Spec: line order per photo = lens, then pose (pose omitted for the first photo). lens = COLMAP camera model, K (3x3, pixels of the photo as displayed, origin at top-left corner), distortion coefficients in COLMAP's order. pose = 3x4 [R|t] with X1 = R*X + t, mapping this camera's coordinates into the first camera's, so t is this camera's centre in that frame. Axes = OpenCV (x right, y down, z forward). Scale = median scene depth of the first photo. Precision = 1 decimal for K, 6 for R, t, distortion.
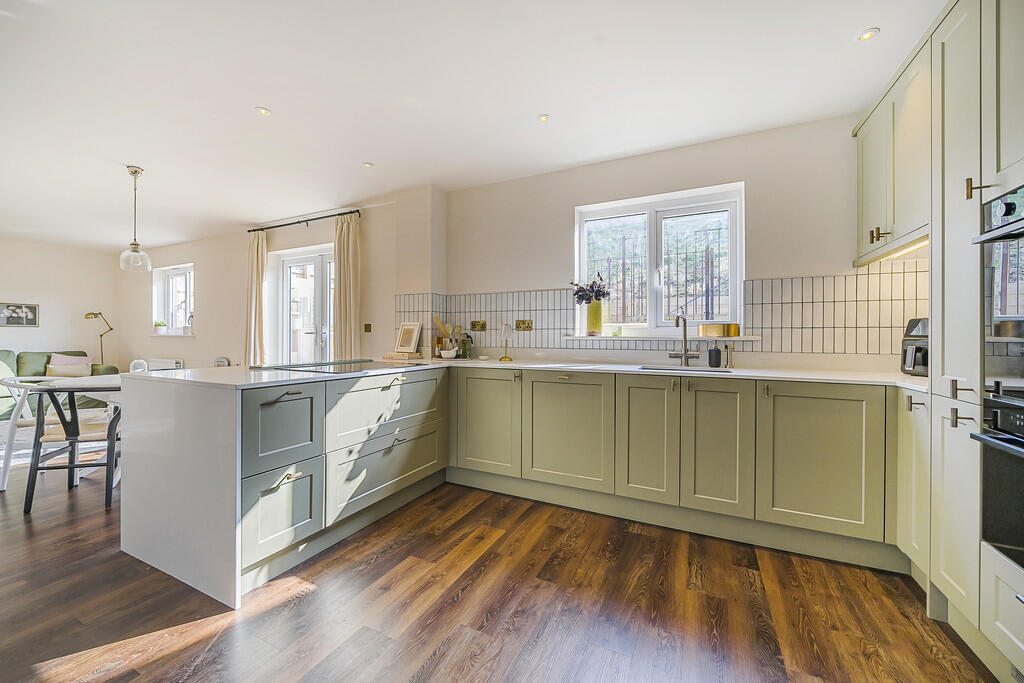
lens RADIAL K [[400.5, 0, 512.0], [0, 400.5, 341.5], [0, 0, 1]] dist [-0.000014, 0.000260]
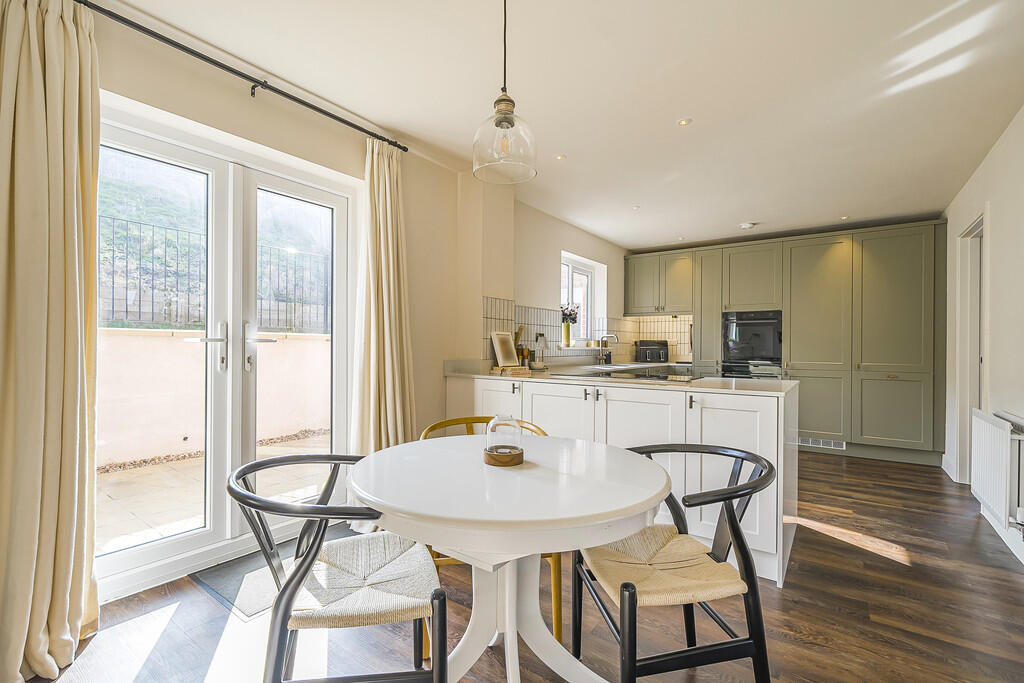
lens RADIAL K [[442.3, 0, 510.7], [0, 442.3, 347.0], [0, 0, 1]] dist [0.030384, 0.000101]
pose [[0.184458, -0.003566, 0.982834, -1.324436], [0.003352, 0.999990, 0.002999, -0.018521], [-0.982835, 0.002741, 0.184468, 0.893595]]
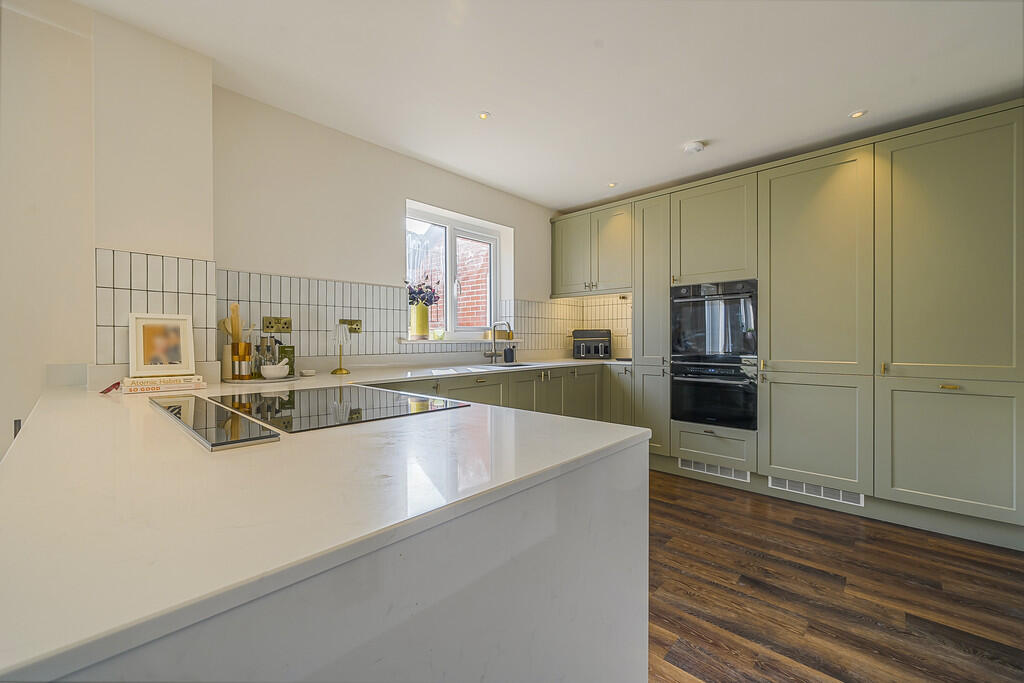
lens RADIAL K [[409.8, 0, 495.7], [0, 409.8, 341.1], [0, 0, 1]] dist [0.022579, -0.000222]
pose [[0.314494, -0.009765, 0.949209, -0.673319], [0.012387, 0.999904, 0.006183, -0.013825], [-0.949179, 0.009813, 0.314585, 0.511969]]
